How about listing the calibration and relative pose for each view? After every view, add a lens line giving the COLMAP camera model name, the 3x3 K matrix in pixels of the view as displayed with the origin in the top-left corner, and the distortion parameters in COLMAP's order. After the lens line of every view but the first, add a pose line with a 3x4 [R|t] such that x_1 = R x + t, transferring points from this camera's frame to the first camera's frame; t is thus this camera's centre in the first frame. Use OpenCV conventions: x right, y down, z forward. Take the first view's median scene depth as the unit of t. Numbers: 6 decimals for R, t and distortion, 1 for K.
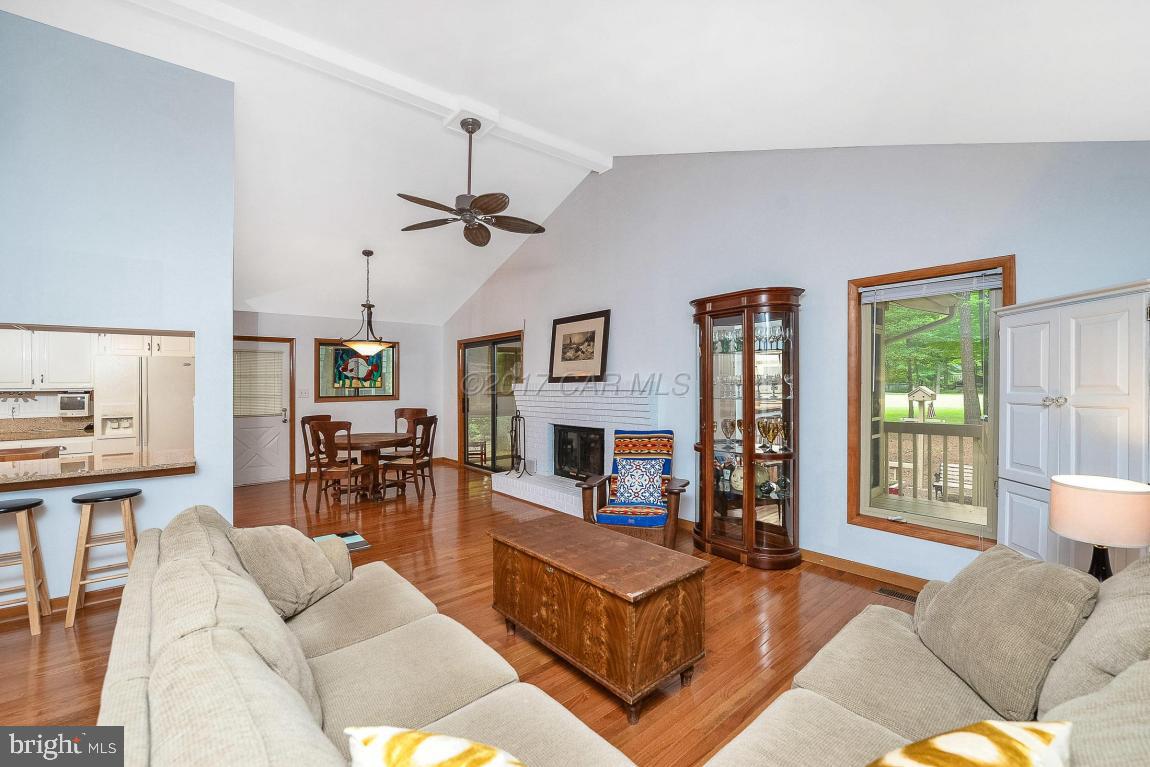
lens RADIAL K [[471.0, 0, 557.6], [0, 471.0, 386.8], [0, 0, 1]] dist [-0.012427, -0.002034]
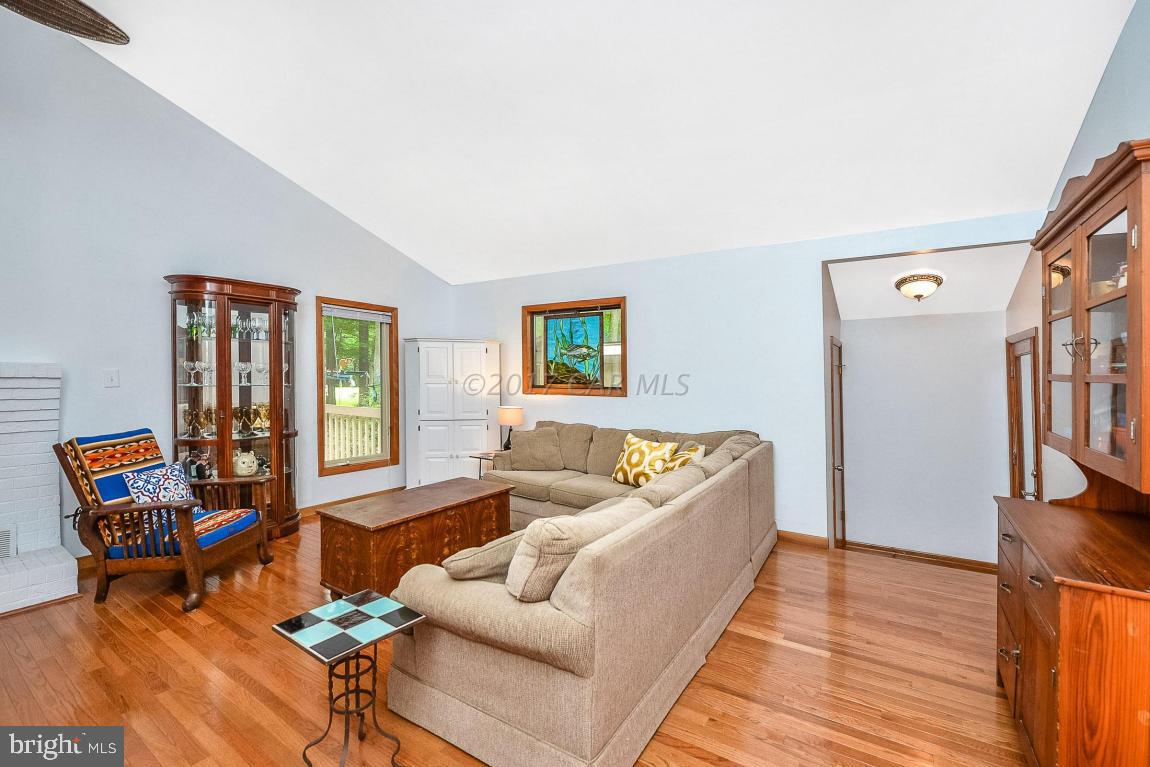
lens RADIAL K [[471.0, 0, 593.0], [0, 471.0, 382.8], [0, 0, 1]] dist [-0.012427, -0.002034]
pose [[-0.326572, 0.001194, 0.945172, -0.562851], [-0.000754, 0.999999, -0.001523, 0.013542], [-0.945172, -0.001210, -0.326570, 0.435162]]
